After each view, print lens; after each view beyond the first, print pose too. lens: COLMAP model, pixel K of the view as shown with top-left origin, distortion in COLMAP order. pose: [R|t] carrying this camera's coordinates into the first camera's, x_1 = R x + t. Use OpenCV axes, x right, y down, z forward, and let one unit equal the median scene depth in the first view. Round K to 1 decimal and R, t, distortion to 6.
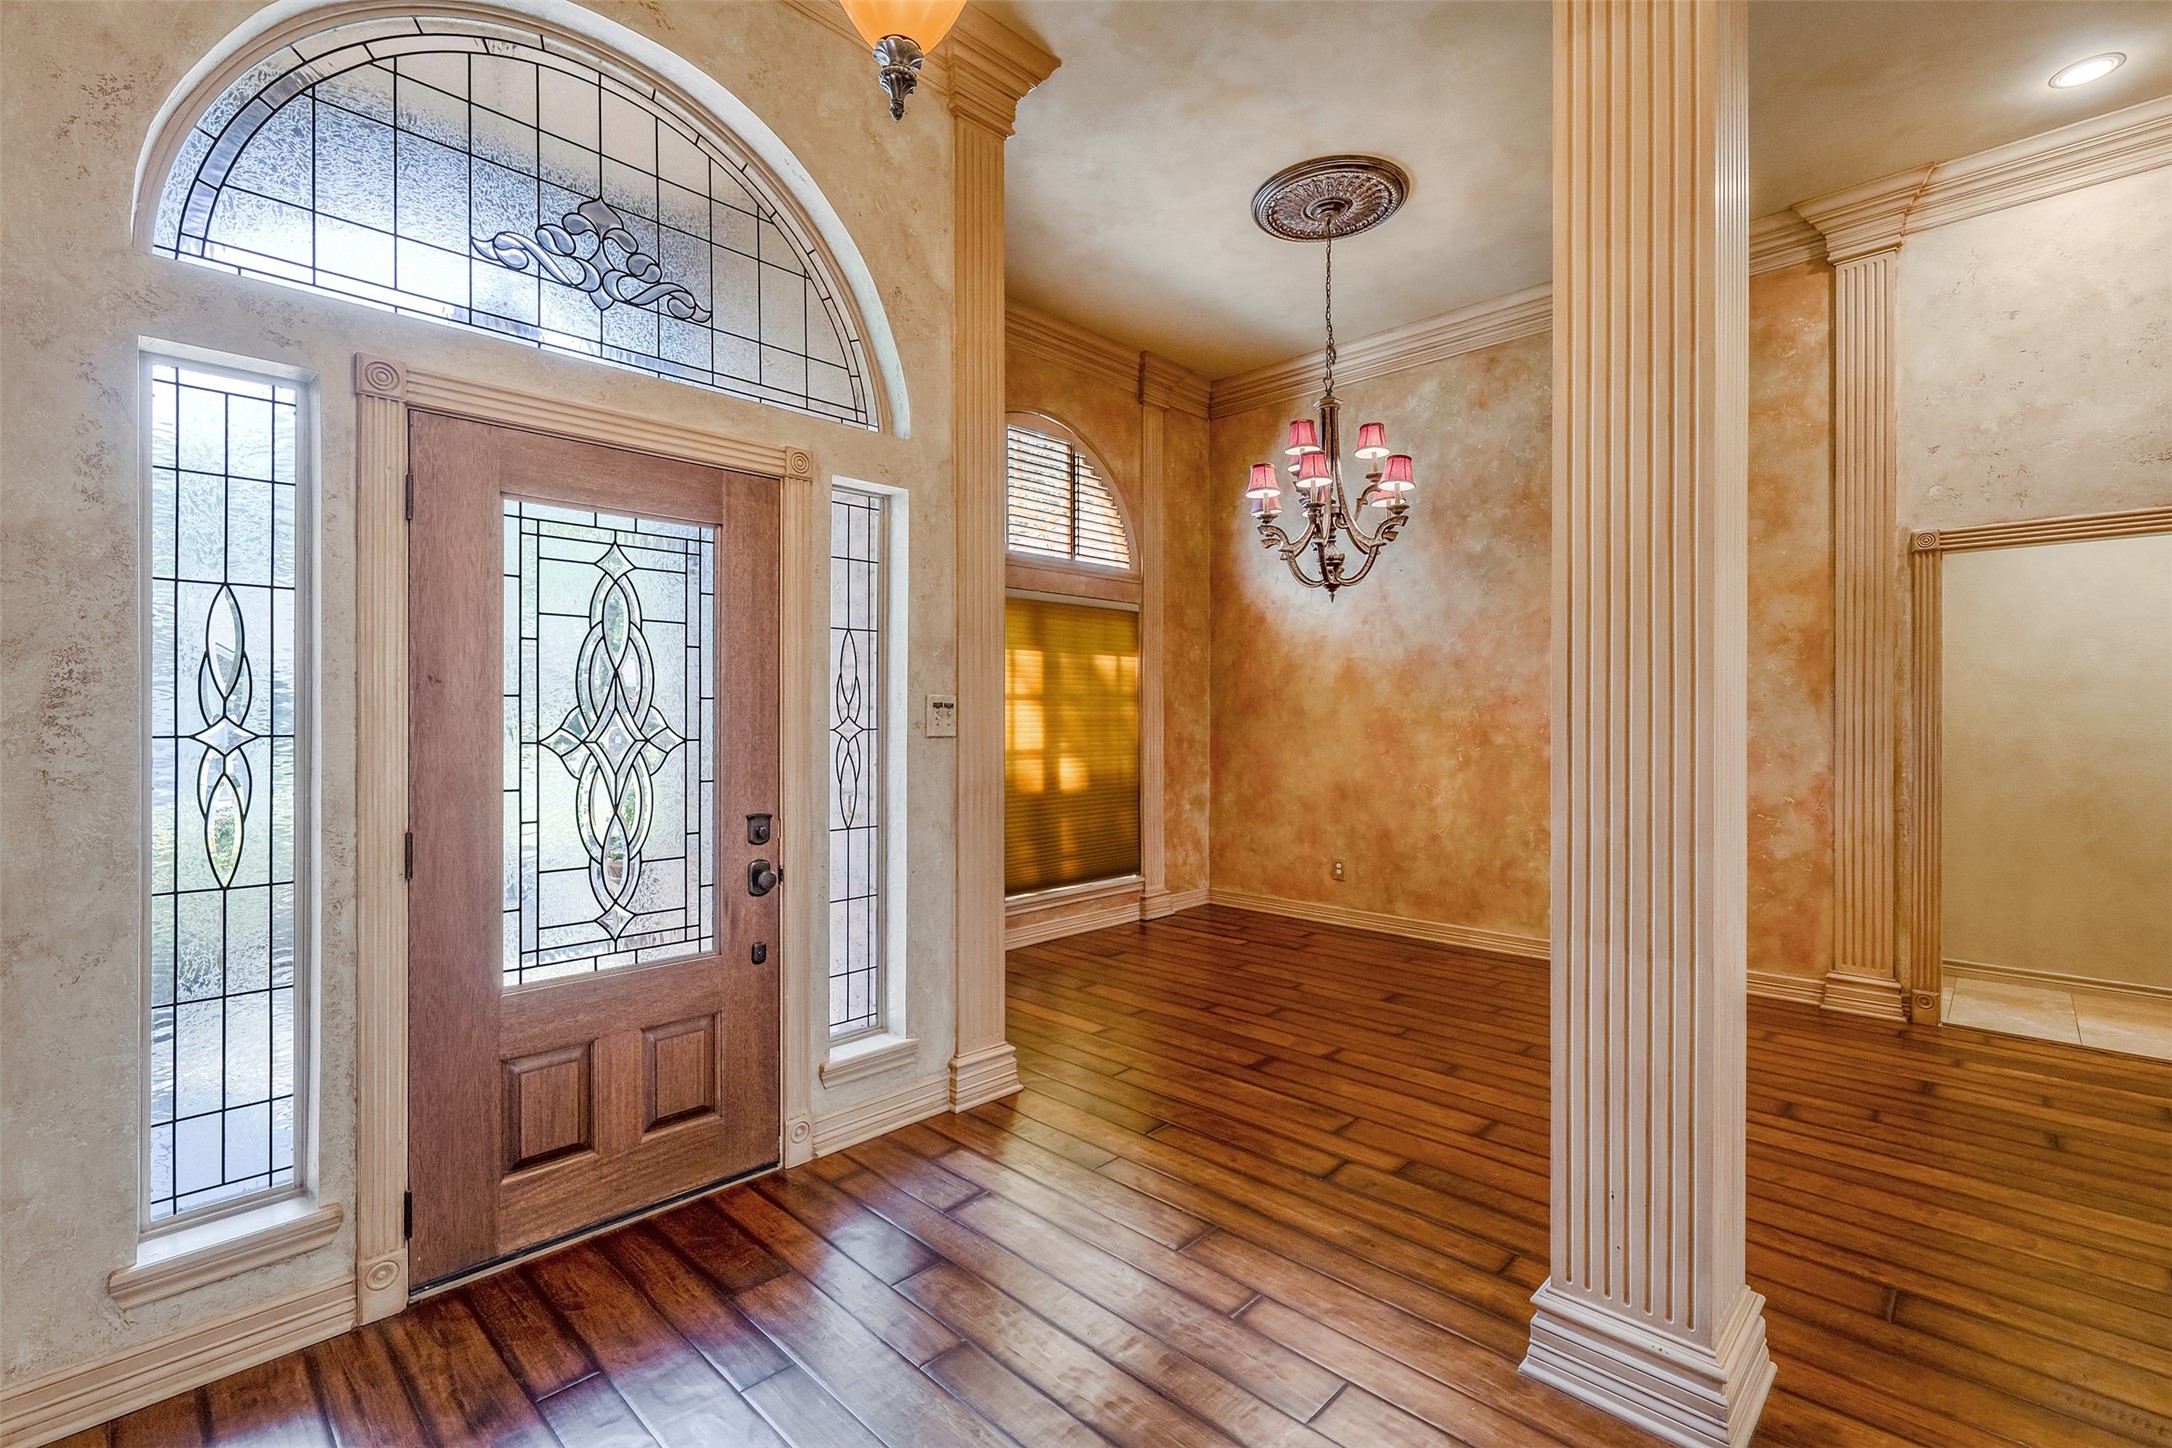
lens RADIAL K [[951.1, 0, 1089.1], [0, 951.1, 719.6], [0, 0, 1]] dist [-0.000669, -0.000127]
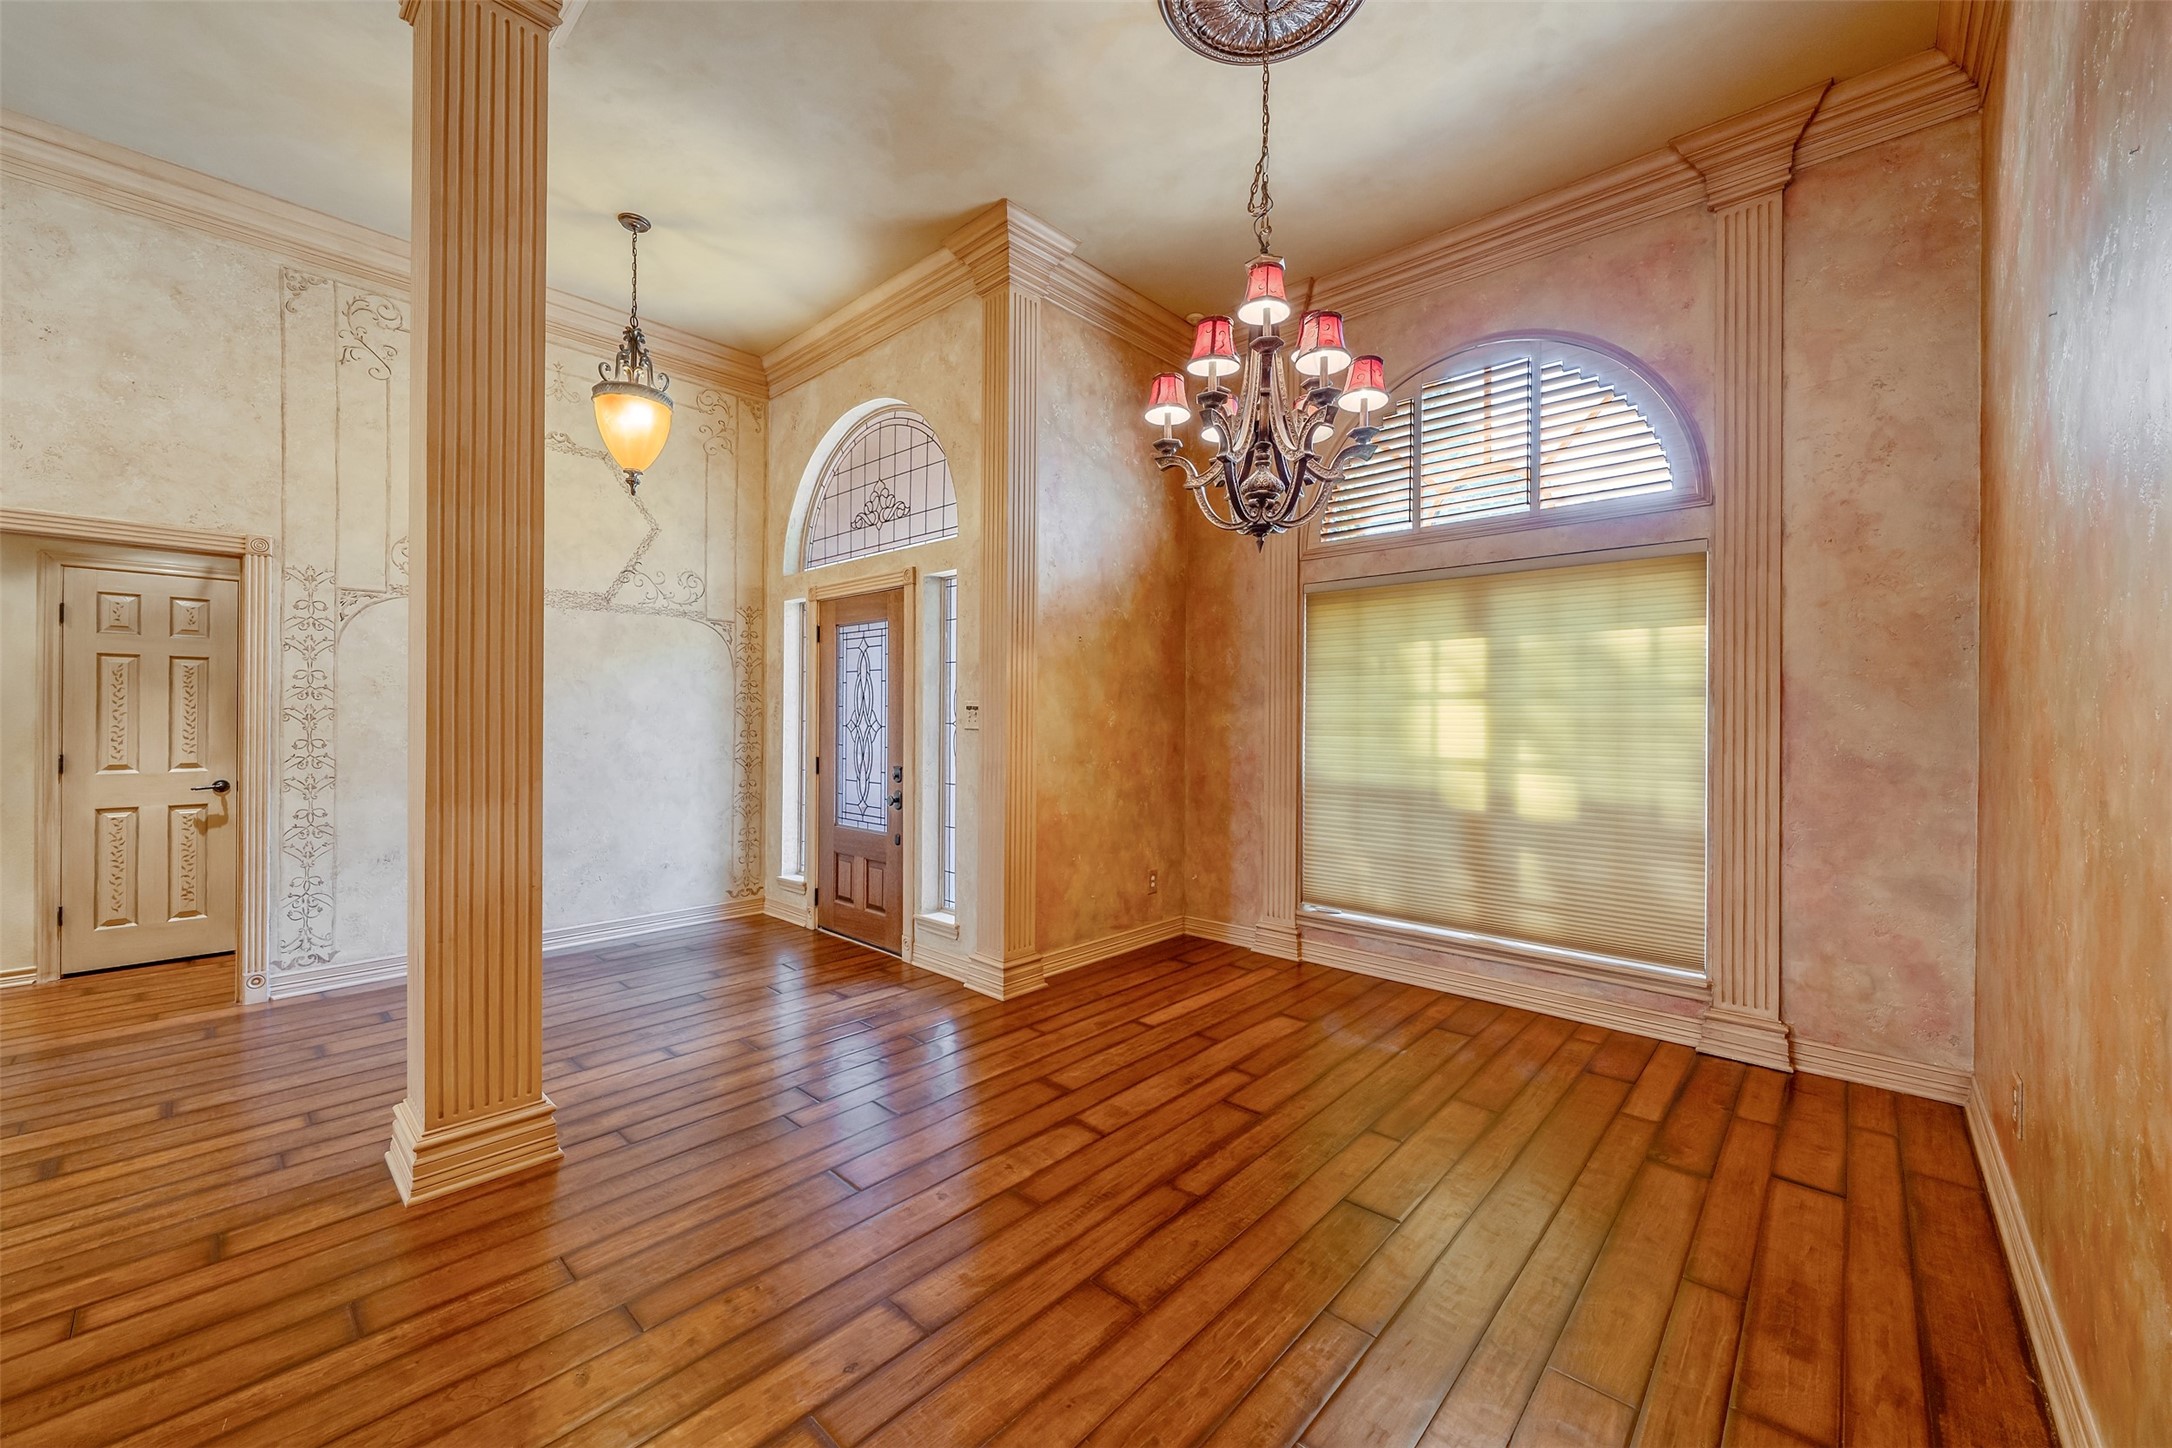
lens RADIAL K [[839.1, 0, 1091.0], [0, 839.1, 717.3], [0, 0, 1]] dist [-0.002751, 0.000402]
pose [[0.027855, 0.001780, -0.999610, 0.920004], [-0.008577, 0.999962, 0.001542, -0.003592], [0.999575, 0.008530, 0.027869, 0.920547]]
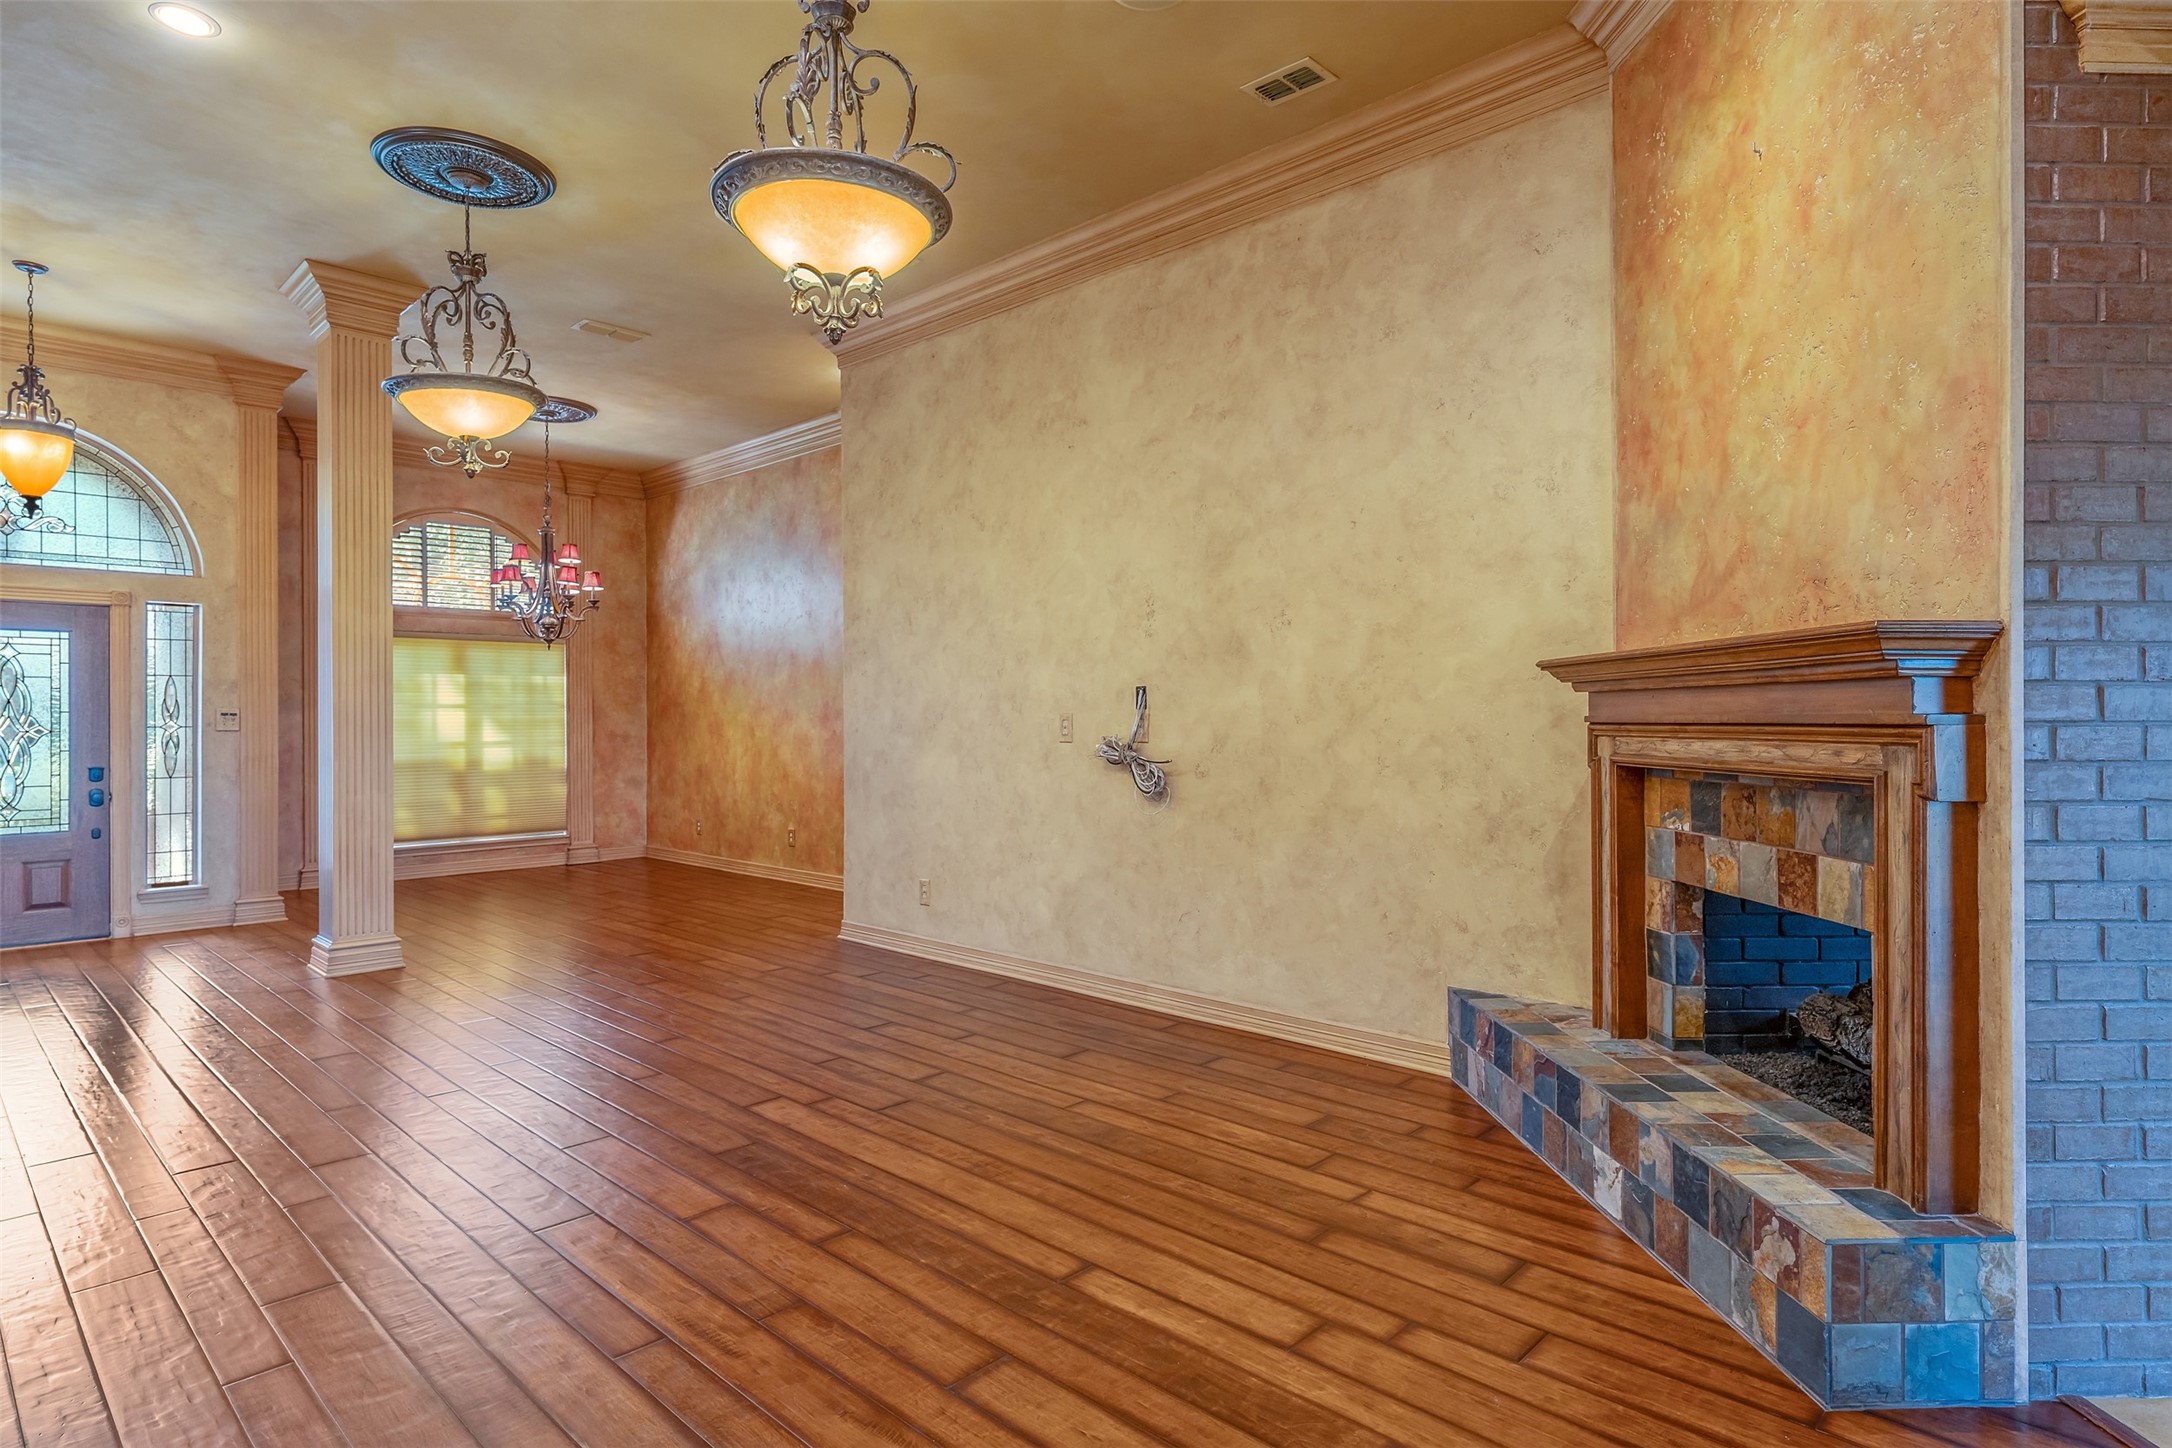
lens RADIAL K [[1125.3, 0, 1075.7], [0, 1125.3, 718.1], [0, 0, 1]] dist [-0.000778, -0.001835]
pose [[0.999949, -0.001772, 0.009909, 1.231350], [0.001786, 0.999997, -0.001398, -0.001056], [-0.009906, 0.001415, 0.999950, -1.031845]]
